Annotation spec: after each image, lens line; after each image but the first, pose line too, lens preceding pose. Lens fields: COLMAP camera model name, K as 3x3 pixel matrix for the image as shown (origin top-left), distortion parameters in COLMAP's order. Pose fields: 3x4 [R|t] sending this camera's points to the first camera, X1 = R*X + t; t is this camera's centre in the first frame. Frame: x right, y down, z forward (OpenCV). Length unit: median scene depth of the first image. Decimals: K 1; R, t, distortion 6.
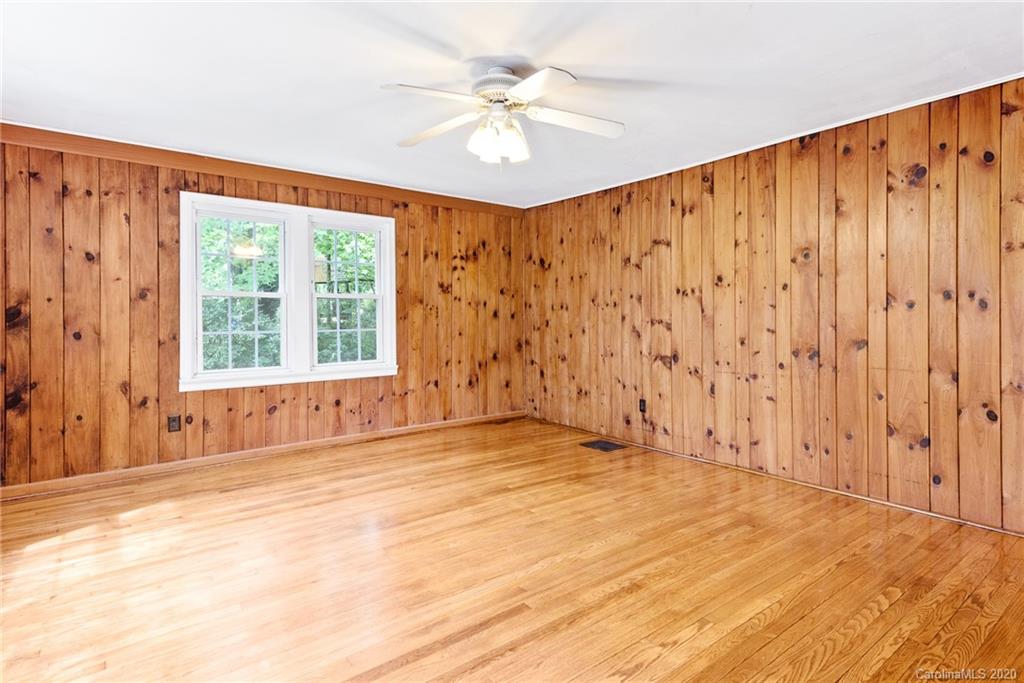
lens RADIAL K [[529.1, 0, 539.0], [0, 529.1, 328.7], [0, 0, 1]] dist [0.023630, -0.000782]
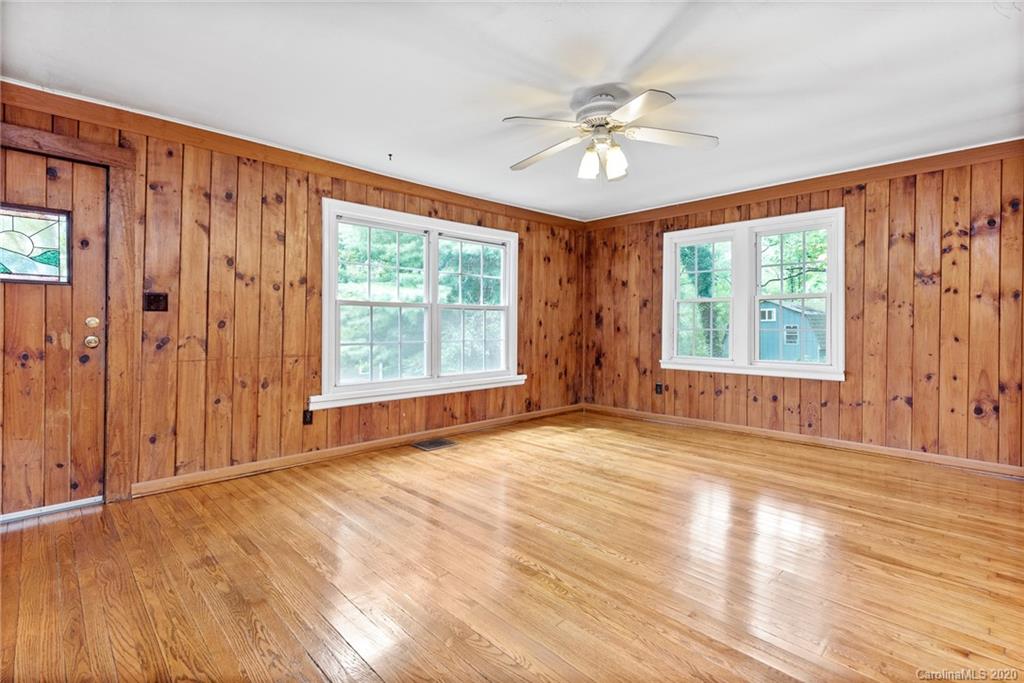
lens RADIAL K [[465.8, 0, 514.2], [0, 465.8, 322.9], [0, 0, 1]] dist [0.001497, 0.000323]
pose [[0.099935, 0.004196, -0.994985, 0.527913], [-0.019694, 0.999804, 0.002238, -0.002349], [0.994799, 0.019371, 0.099998, 0.422404]]
